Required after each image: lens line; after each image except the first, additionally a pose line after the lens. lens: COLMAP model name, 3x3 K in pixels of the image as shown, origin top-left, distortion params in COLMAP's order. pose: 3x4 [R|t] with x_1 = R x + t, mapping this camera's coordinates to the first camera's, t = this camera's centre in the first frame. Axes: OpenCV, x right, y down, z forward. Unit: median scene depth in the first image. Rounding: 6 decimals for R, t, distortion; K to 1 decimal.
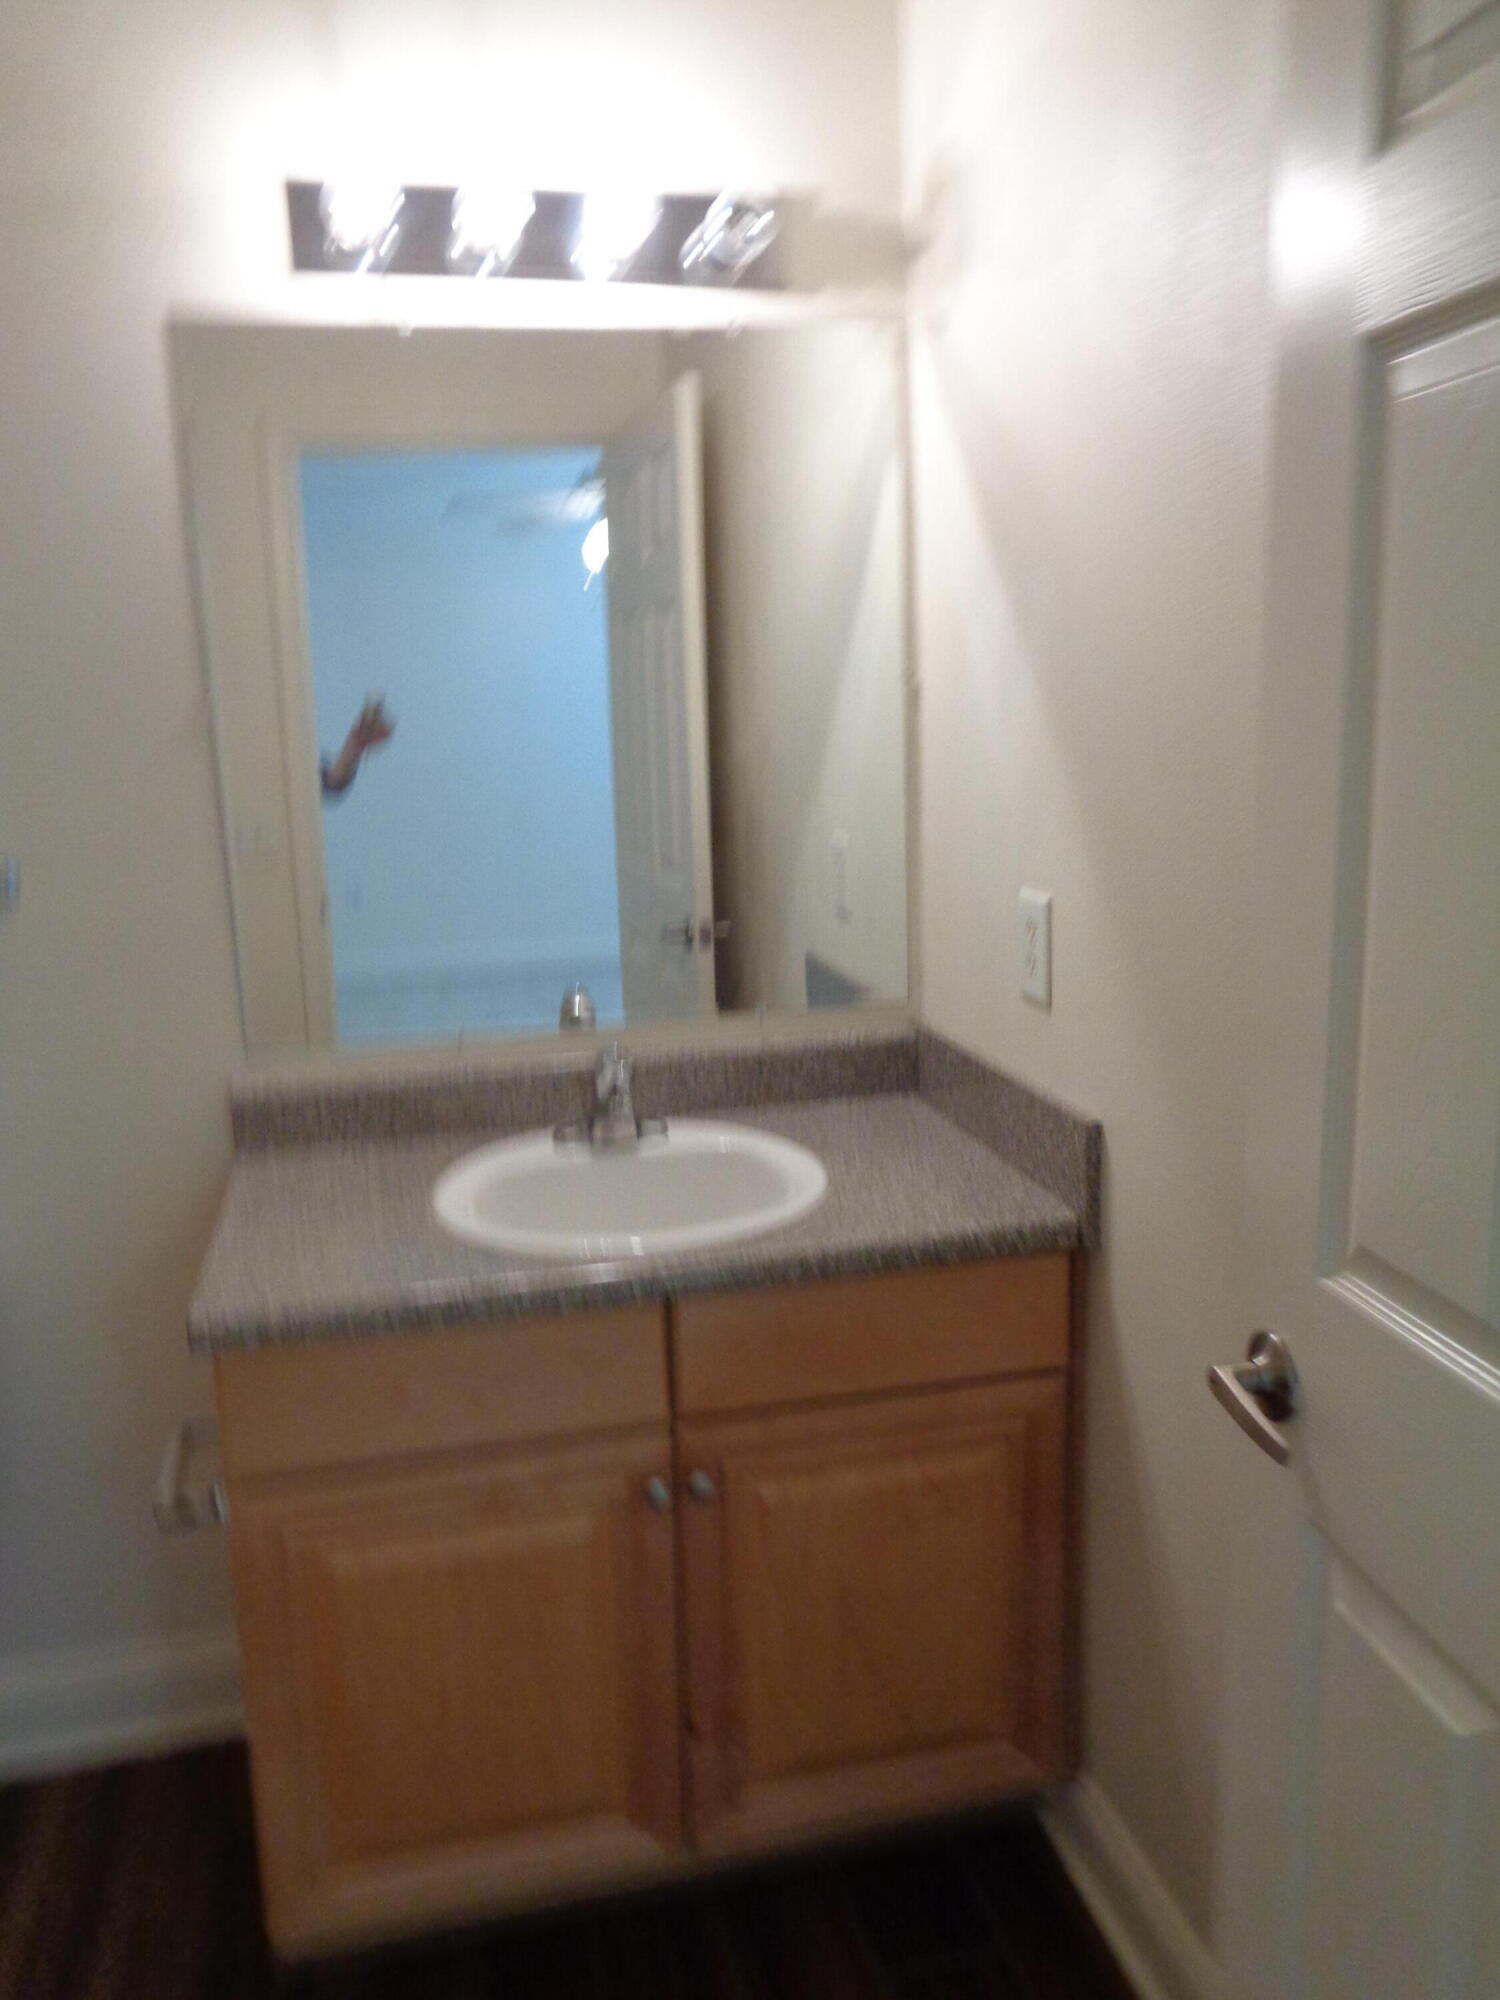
lens RADIAL K [[1514.9, 0, 761.3], [0, 1514.9, 1003.2], [0, 0, 1]] dist [0.023758, -0.004171]
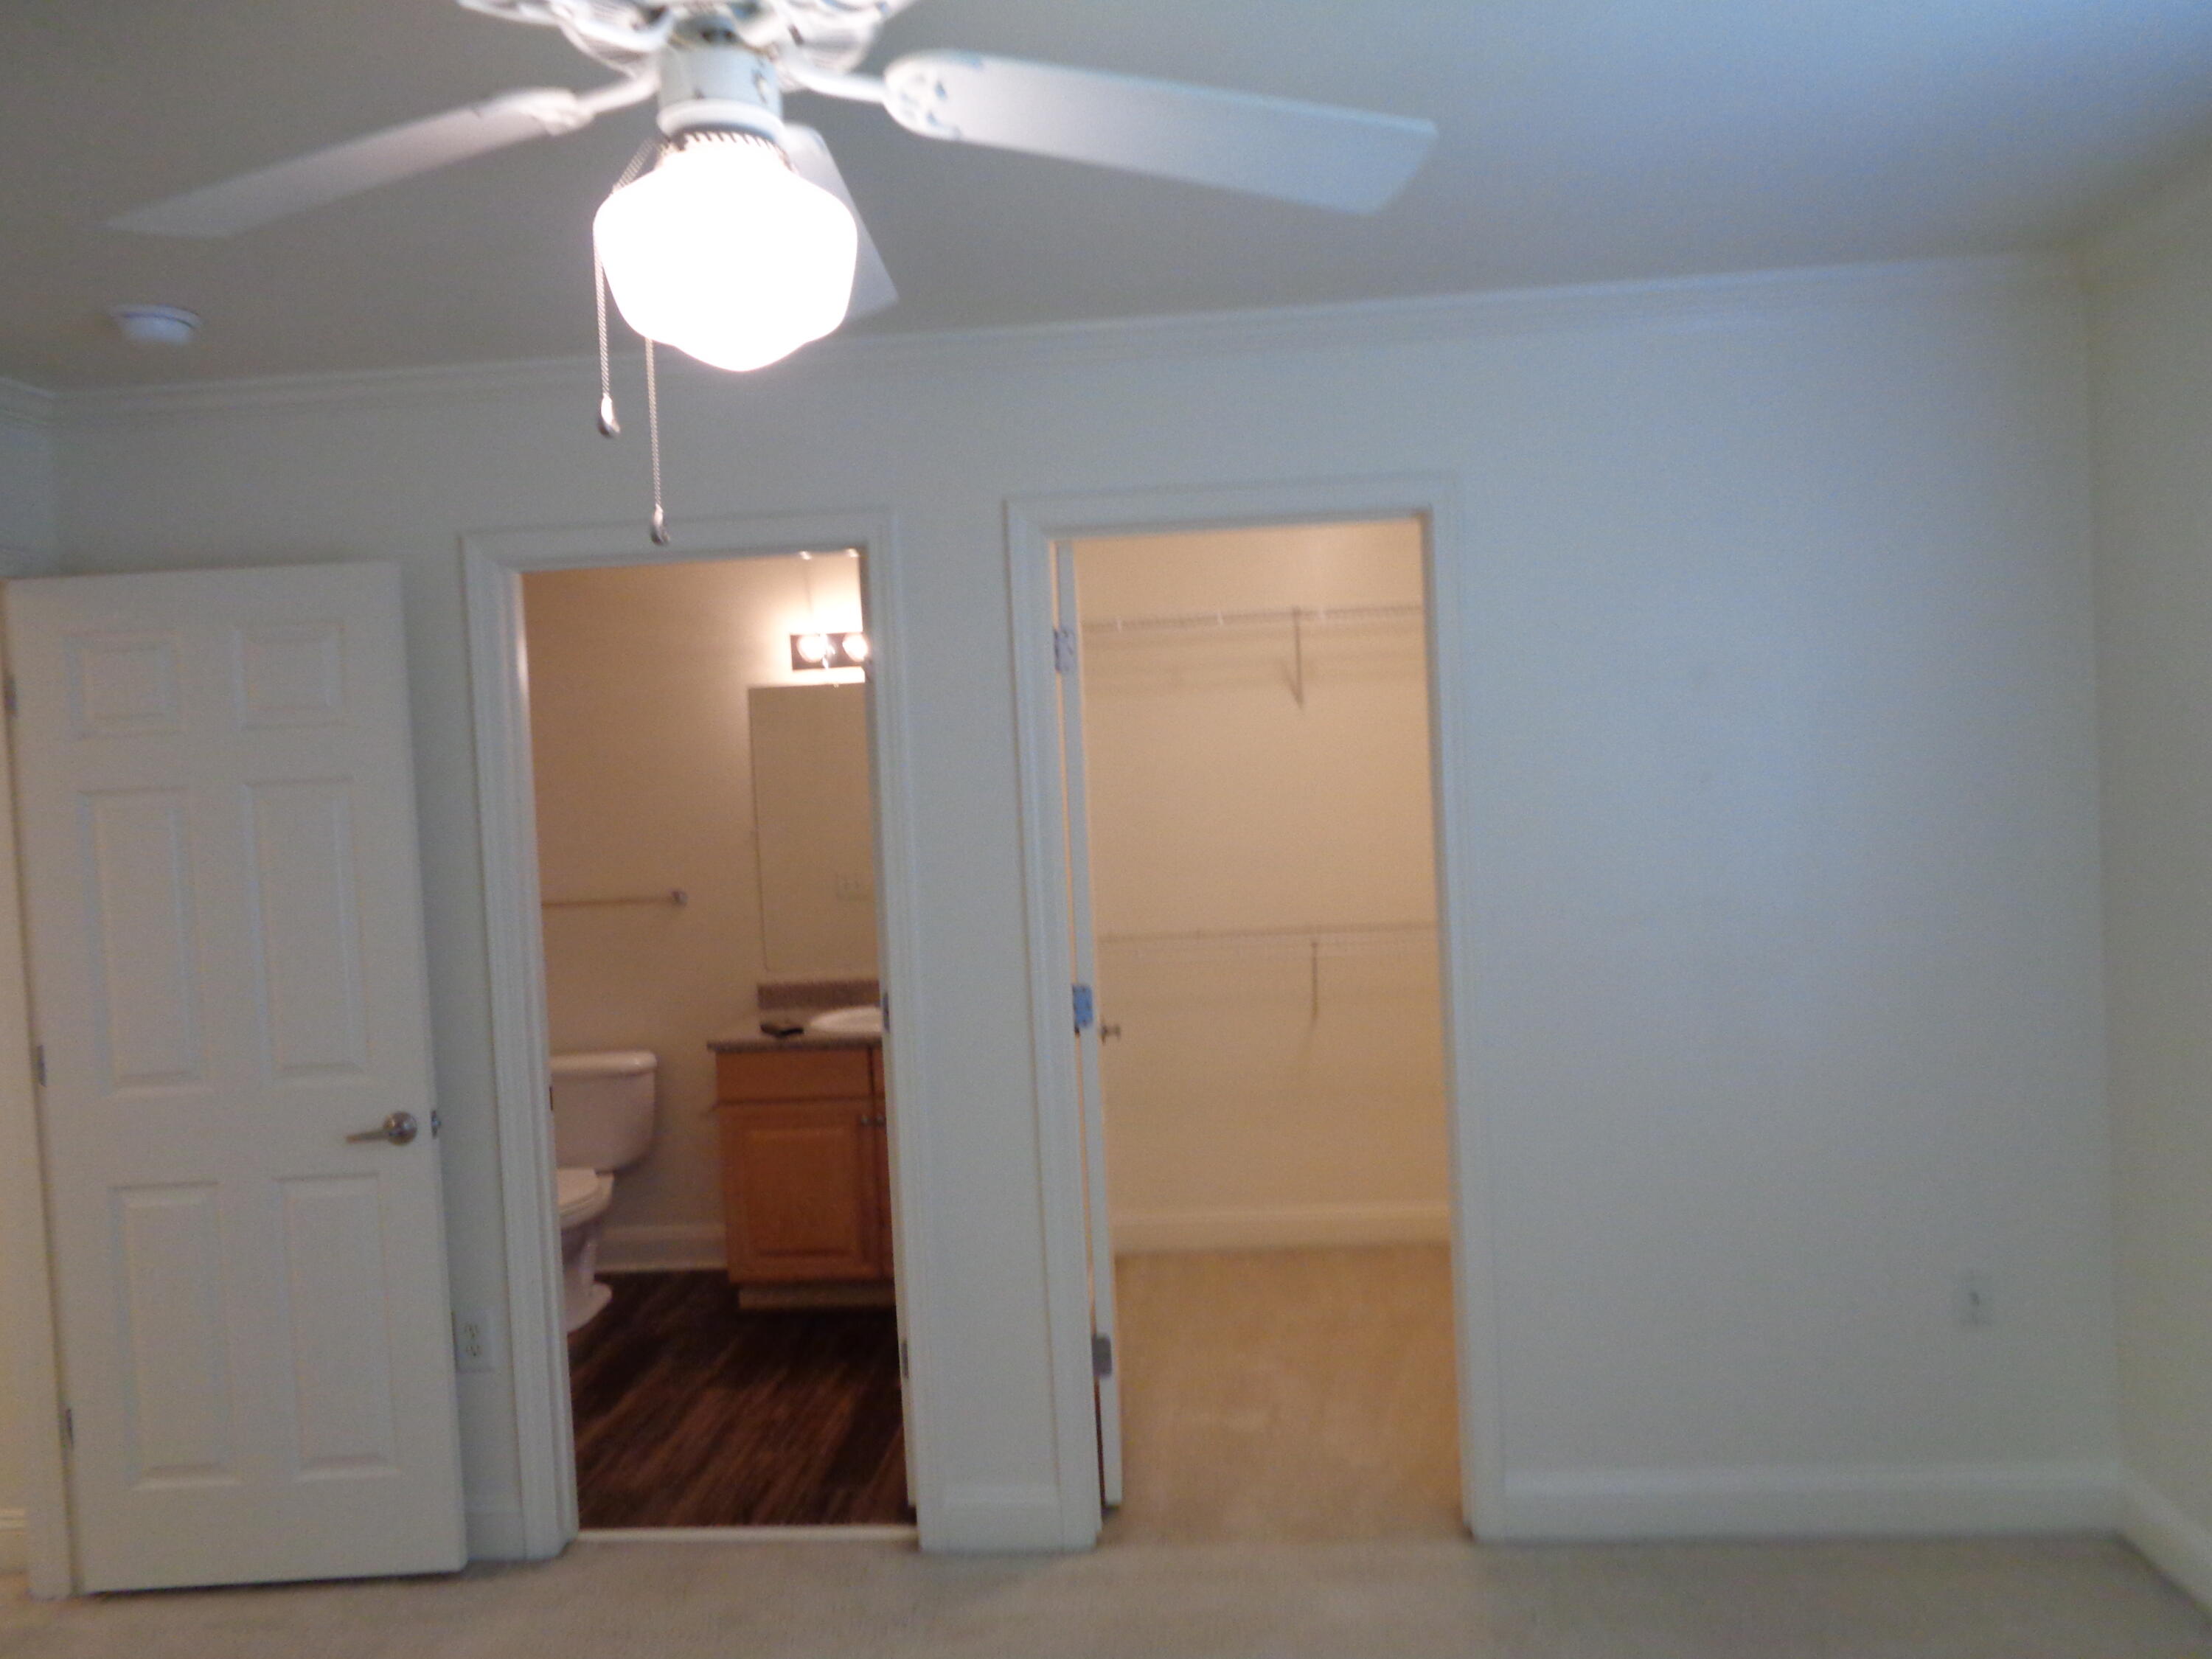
lens RADIAL K [[1675.5, 0, 1100.1], [0, 1675.5, 828.3], [0, 0, 1]] dist [0.023758, -0.004171]
pose [[0.952675, 0.009253, -0.303851, 1.118724], [-0.054674, 0.988453, -0.141321, 0.187137], [0.299035, 0.151245, 0.942180, -1.598665]]
